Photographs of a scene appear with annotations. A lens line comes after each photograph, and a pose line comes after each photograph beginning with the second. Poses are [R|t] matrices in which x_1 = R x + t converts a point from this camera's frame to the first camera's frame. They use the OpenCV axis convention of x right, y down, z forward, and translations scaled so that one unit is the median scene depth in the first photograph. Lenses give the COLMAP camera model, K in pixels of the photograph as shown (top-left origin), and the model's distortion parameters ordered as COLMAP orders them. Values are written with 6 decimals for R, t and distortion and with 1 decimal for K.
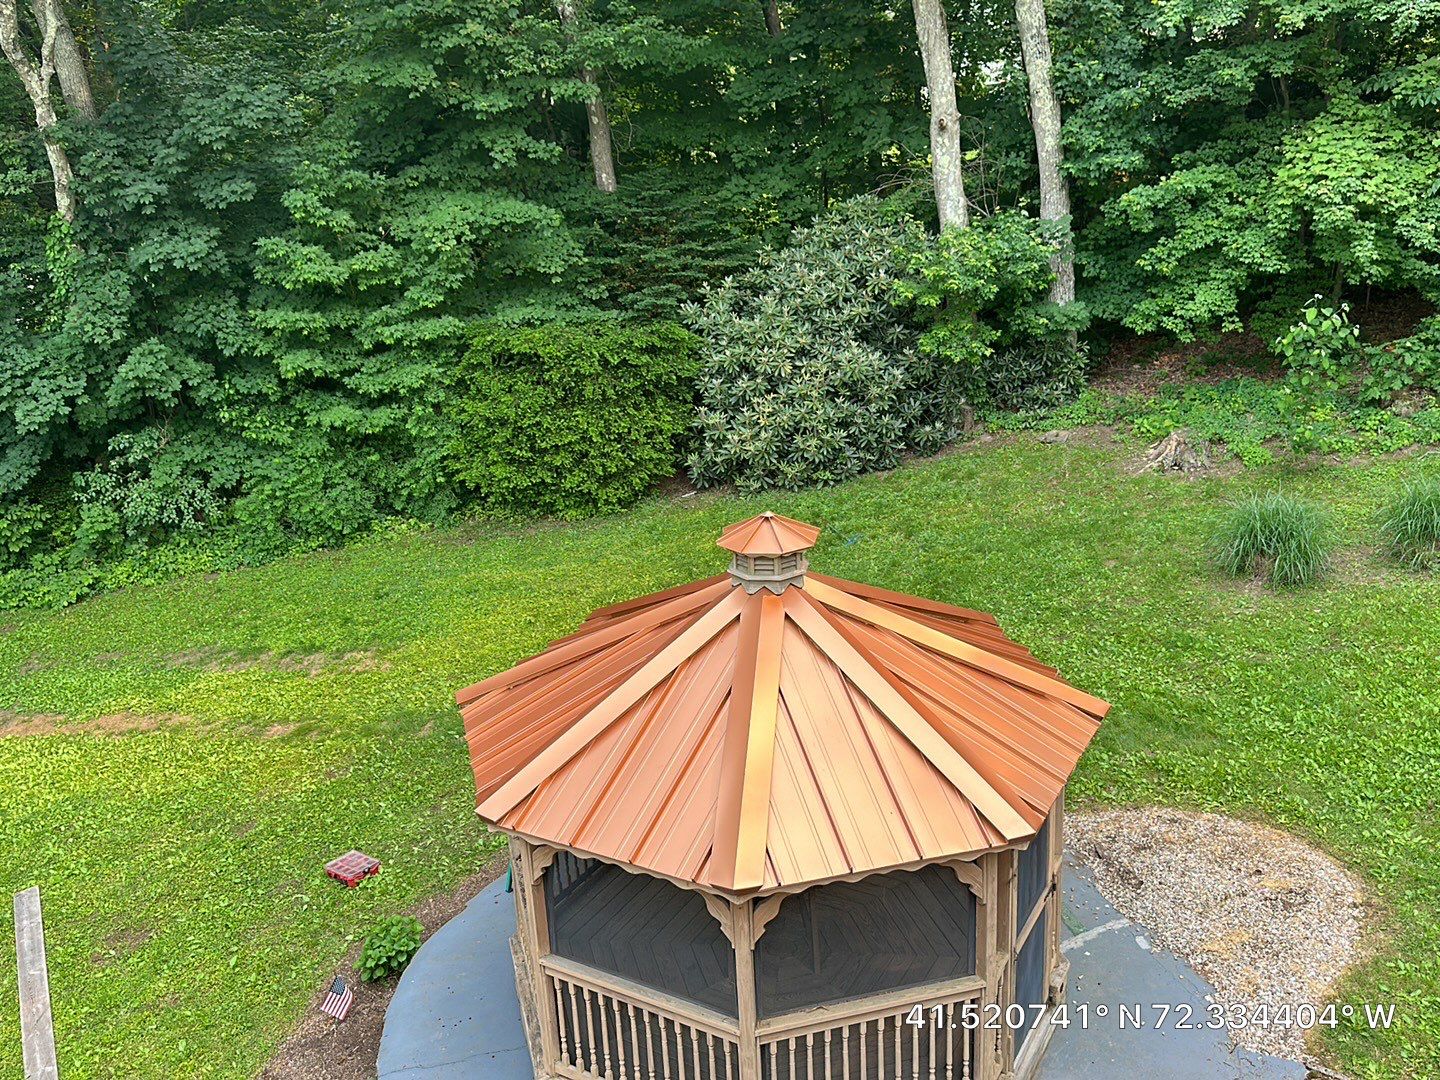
lens RADIAL K [[1257.8, 0, 720.0], [0, 1257.8, 540.0], [0, 0, 1]] dist [0.178530, -0.348793]
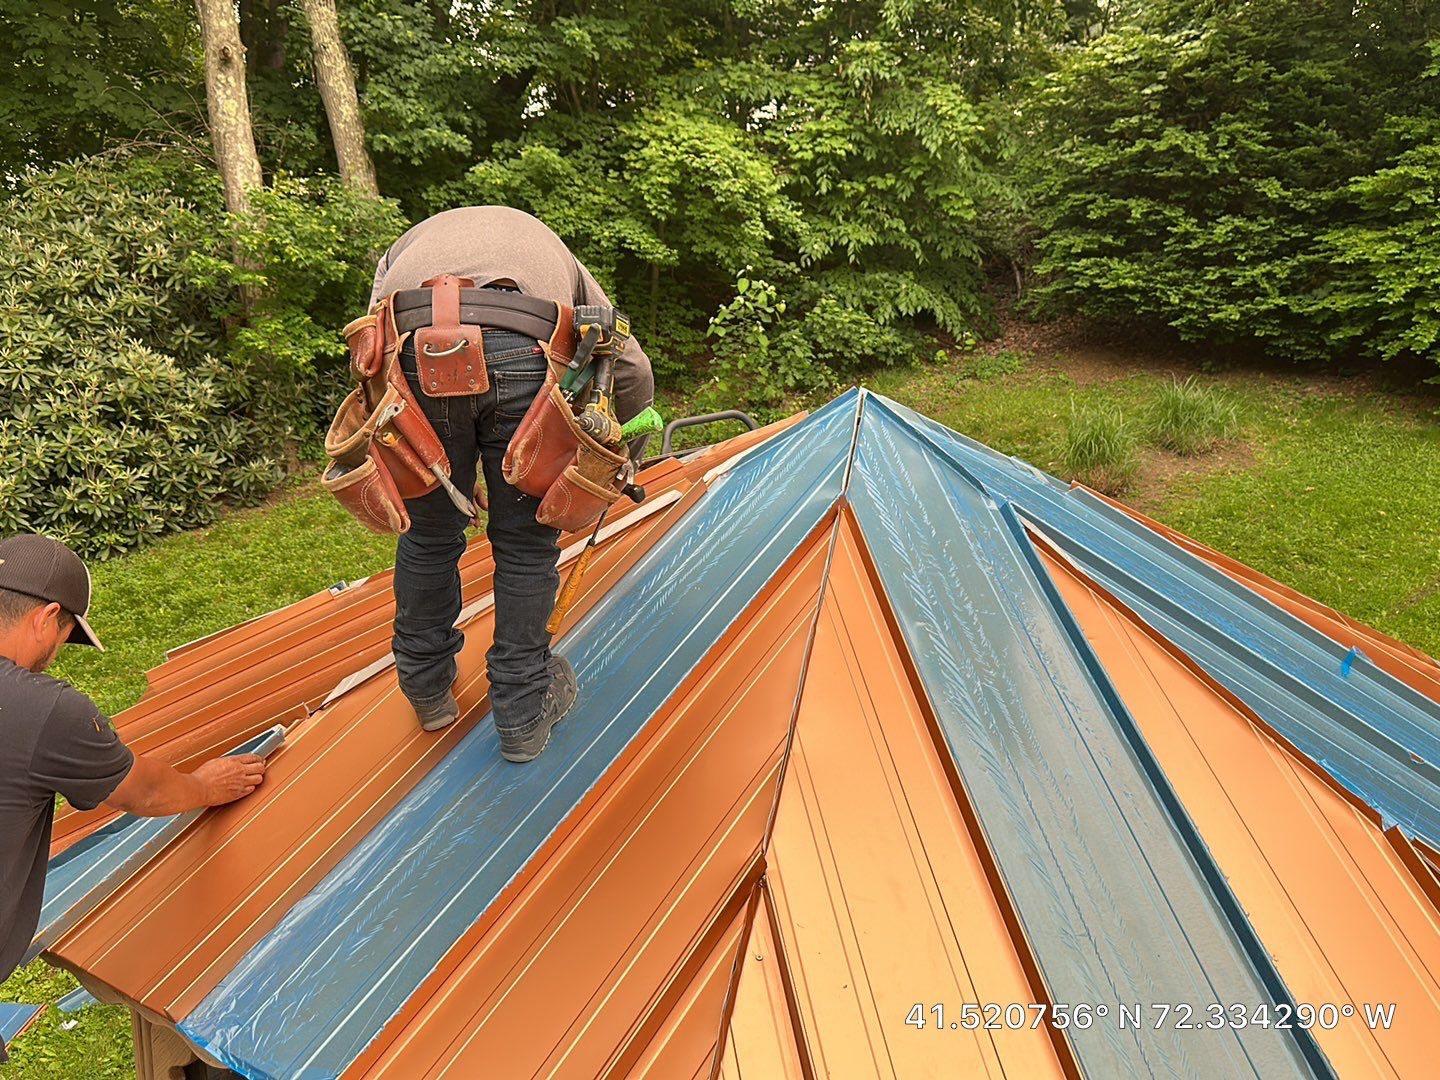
lens RADIAL K [[1258.0, 0, 717.4], [0, 1258.0, 557.6], [0, 0, 1]] dist [0.087854, -0.160338]
pose [[0.761542, -0.086358, 0.642337, -0.102665], [0.148452, 0.987977, -0.043174, 0.033752], [-0.630885, 0.128235, 0.765206, 0.286931]]
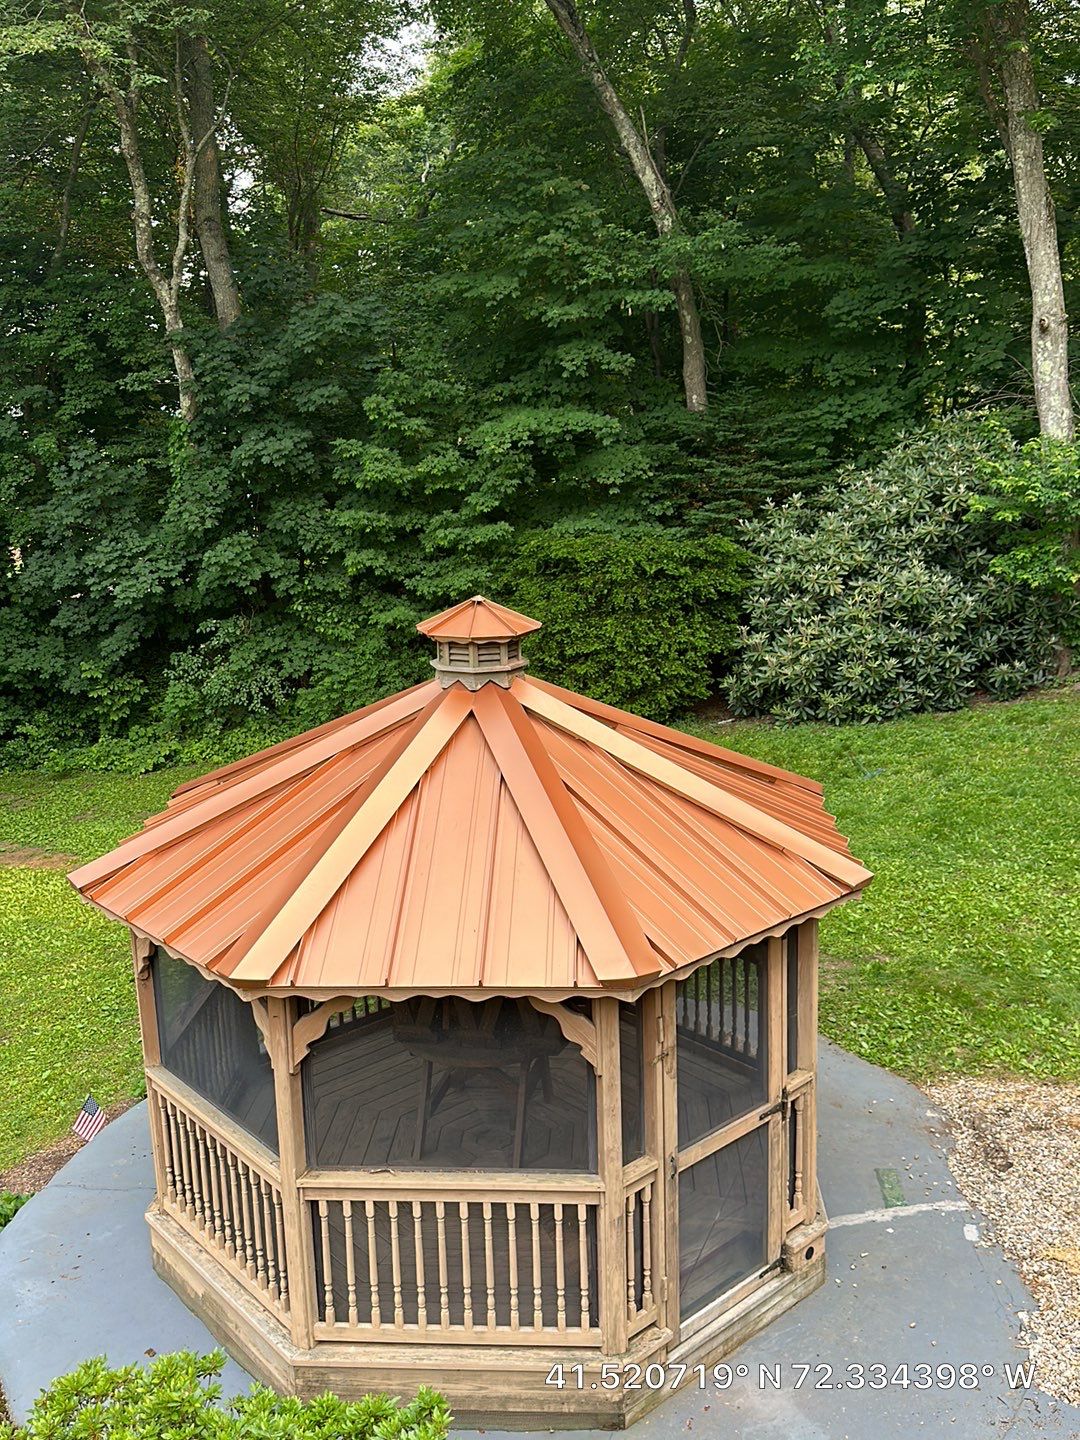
lens RADIAL K [[1257.8, 0, 540.0], [0, 1257.8, 720.0], [0, 0, 1]] dist [0.178530, -0.348793]
pose [[0.947193, 0.090188, -0.307720, 0.136031], [-0.117111, 0.990639, -0.070140, 0.045352], [0.298514, 0.102474, 0.948888, 0.082742]]
